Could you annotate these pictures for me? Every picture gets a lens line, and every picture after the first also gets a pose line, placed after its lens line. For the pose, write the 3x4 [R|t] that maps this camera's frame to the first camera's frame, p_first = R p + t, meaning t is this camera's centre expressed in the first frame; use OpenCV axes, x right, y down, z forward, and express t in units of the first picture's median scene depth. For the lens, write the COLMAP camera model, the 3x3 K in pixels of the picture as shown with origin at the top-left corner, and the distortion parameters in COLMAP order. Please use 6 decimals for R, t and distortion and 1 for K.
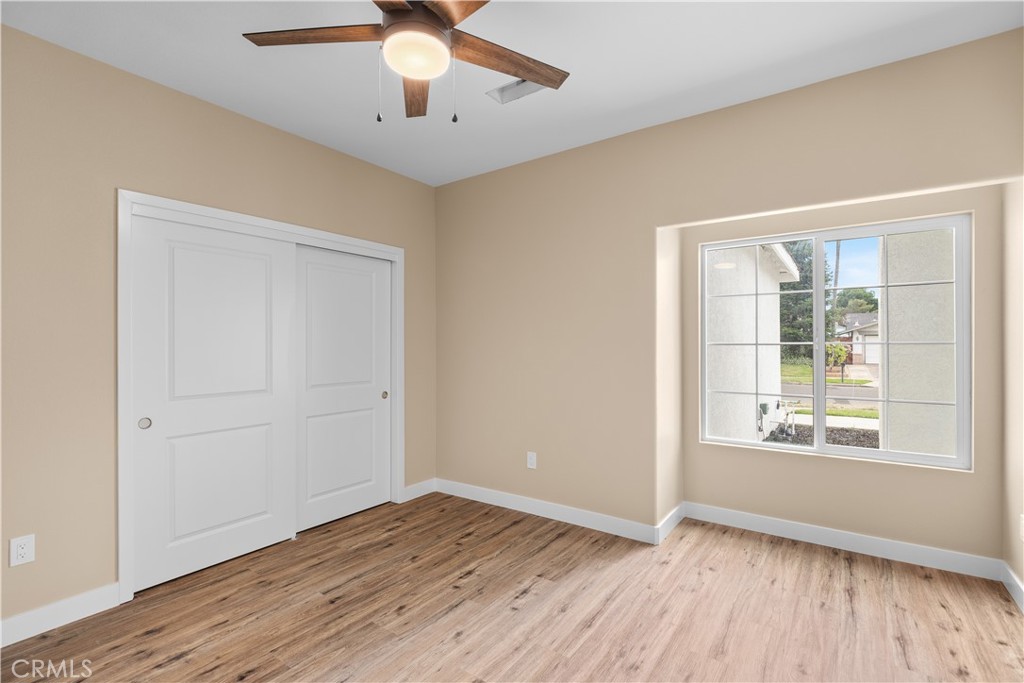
lens RADIAL K [[477.9, 0, 513.4], [0, 477.9, 342.0], [0, 0, 1]] dist [0.000369, -0.000536]
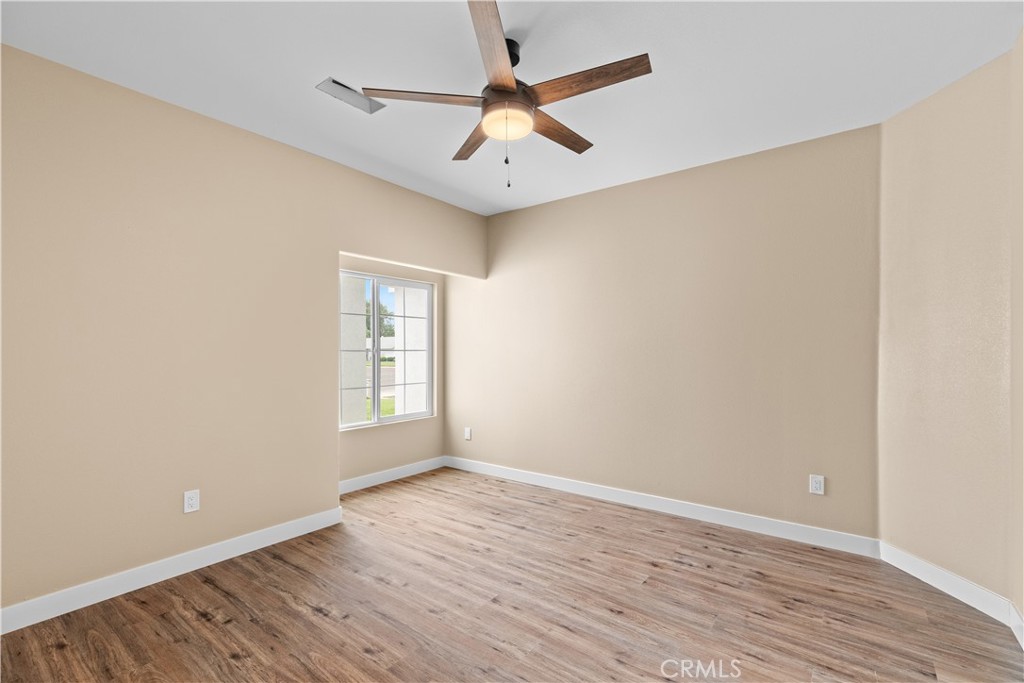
lens RADIAL K [[459.6, 0, 513.7], [0, 459.6, 346.2], [0, 0, 1]] dist [0.006216, -0.000755]
pose [[0.032427, 0.014830, 0.999364, -0.880285], [0.003047, 0.999884, -0.014937, 0.013091], [-0.999469, 0.003530, 0.032378, 0.580453]]
